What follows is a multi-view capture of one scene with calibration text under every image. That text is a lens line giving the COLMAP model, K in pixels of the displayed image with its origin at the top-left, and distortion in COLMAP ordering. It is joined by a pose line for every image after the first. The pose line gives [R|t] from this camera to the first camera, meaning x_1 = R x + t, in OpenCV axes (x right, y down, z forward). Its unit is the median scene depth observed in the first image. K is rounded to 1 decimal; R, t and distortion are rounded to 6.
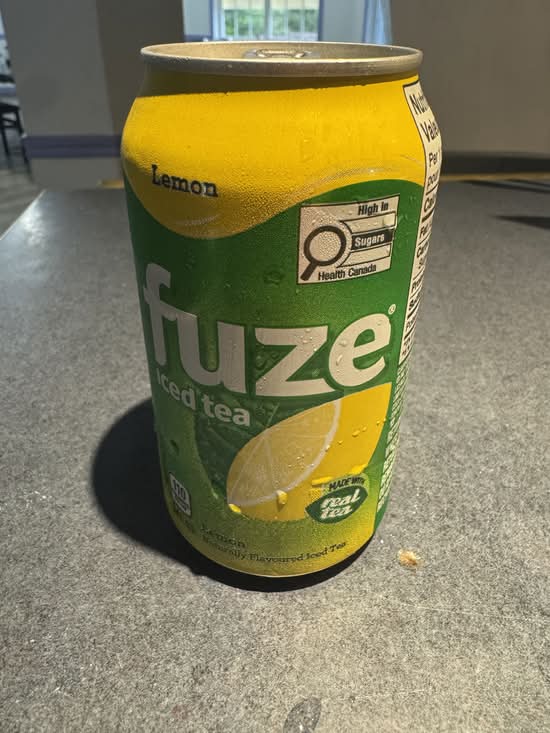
lens RADIAL K [[506.3, 0, 277.7], [0, 506.3, 357.5], [0, 0, 1]] dist [-0.003365, -0.000560]
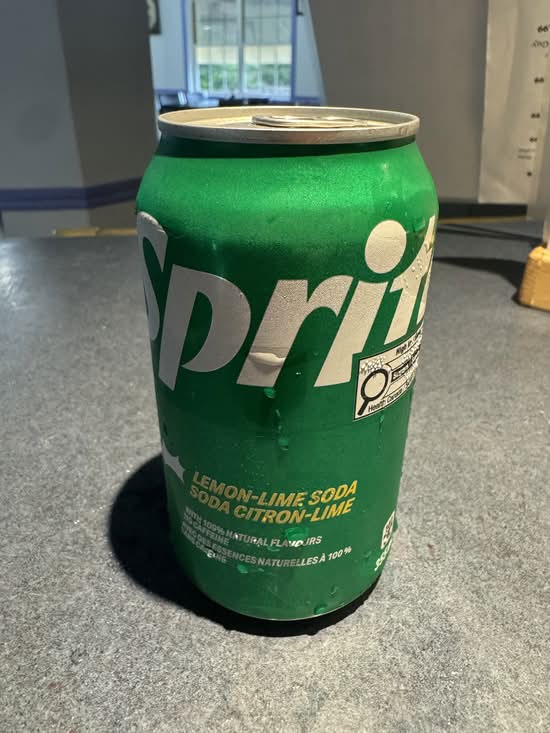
lens RADIAL K [[506.3, 0, 276.4], [0, 506.3, 386.5], [0, 0, 1]] dist [-0.003365, -0.000560]
pose [[0.999162, -0.024136, 0.033048, 0.185376], [0.025284, 0.999075, -0.034776, 0.052691], [-0.032178, 0.035582, 0.998849, -0.112012]]
